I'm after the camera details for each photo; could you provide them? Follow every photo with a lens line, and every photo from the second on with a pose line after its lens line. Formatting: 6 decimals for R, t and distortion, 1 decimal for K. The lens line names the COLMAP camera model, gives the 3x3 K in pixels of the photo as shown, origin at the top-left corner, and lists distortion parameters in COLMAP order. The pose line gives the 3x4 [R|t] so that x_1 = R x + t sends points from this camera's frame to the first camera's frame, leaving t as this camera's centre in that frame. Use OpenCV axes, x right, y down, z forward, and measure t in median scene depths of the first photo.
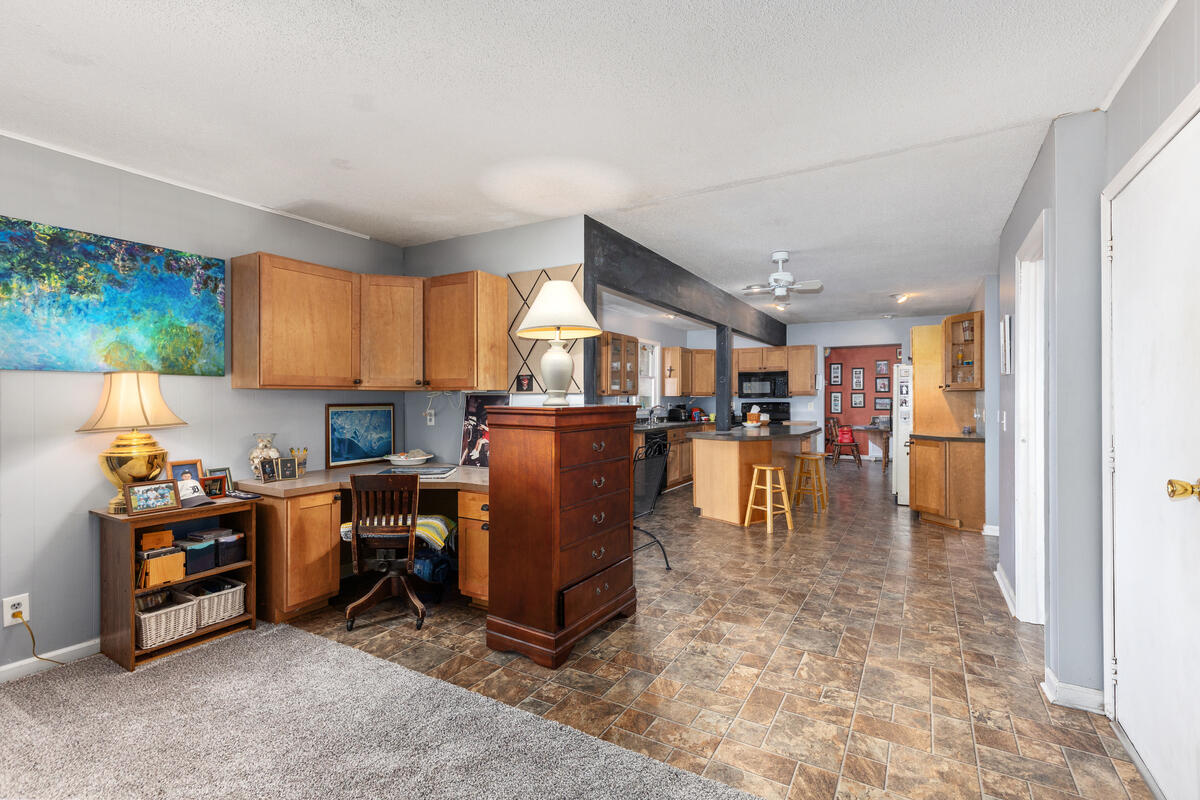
lens RADIAL K [[520.9, 0, 600.0], [0, 520.9, 400.0], [0, 0, 1]] dist [0.000905, 0.000538]
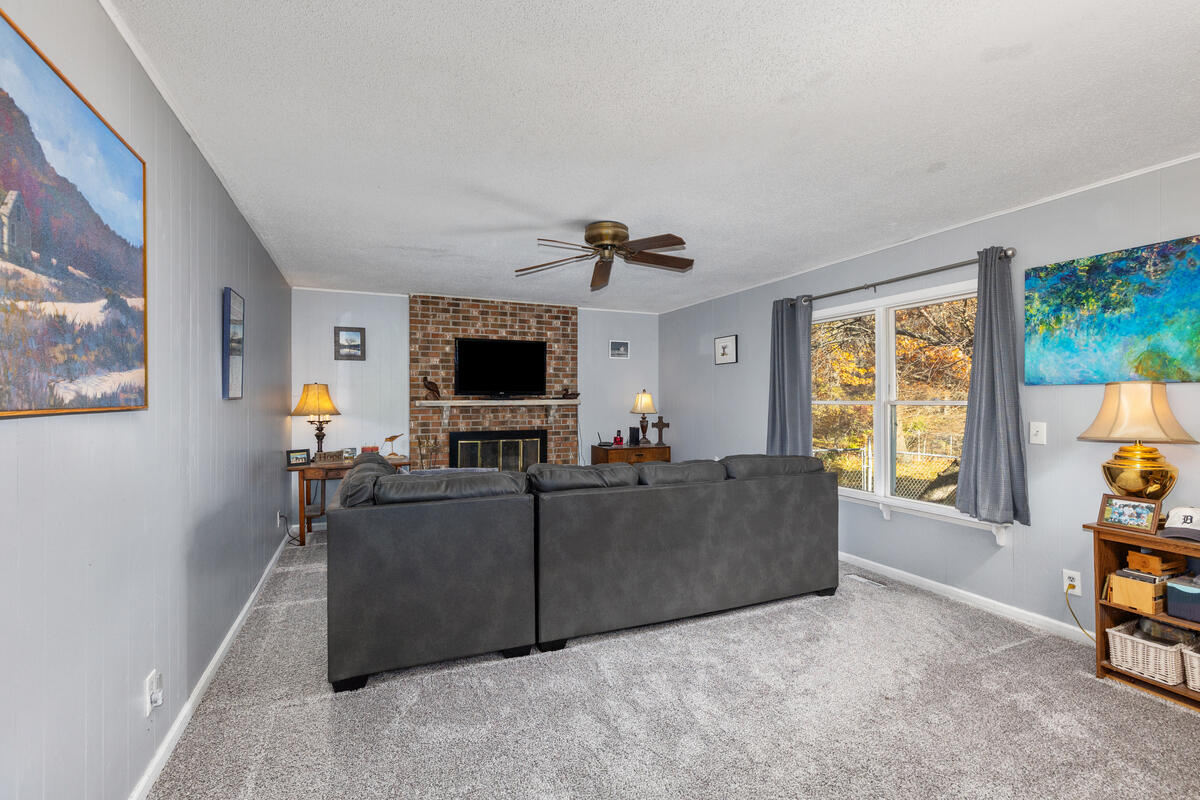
lens RADIAL K [[520.9, 0, 600.0], [0, 520.9, 400.0], [0, 0, 1]] dist [0.000905, 0.000538]
pose [[-0.570972, 0.004266, -0.820959, 0.473270], [0.001418, 0.999990, 0.004209, -0.027102], [0.820969, 0.001239, -0.570972, 0.745869]]
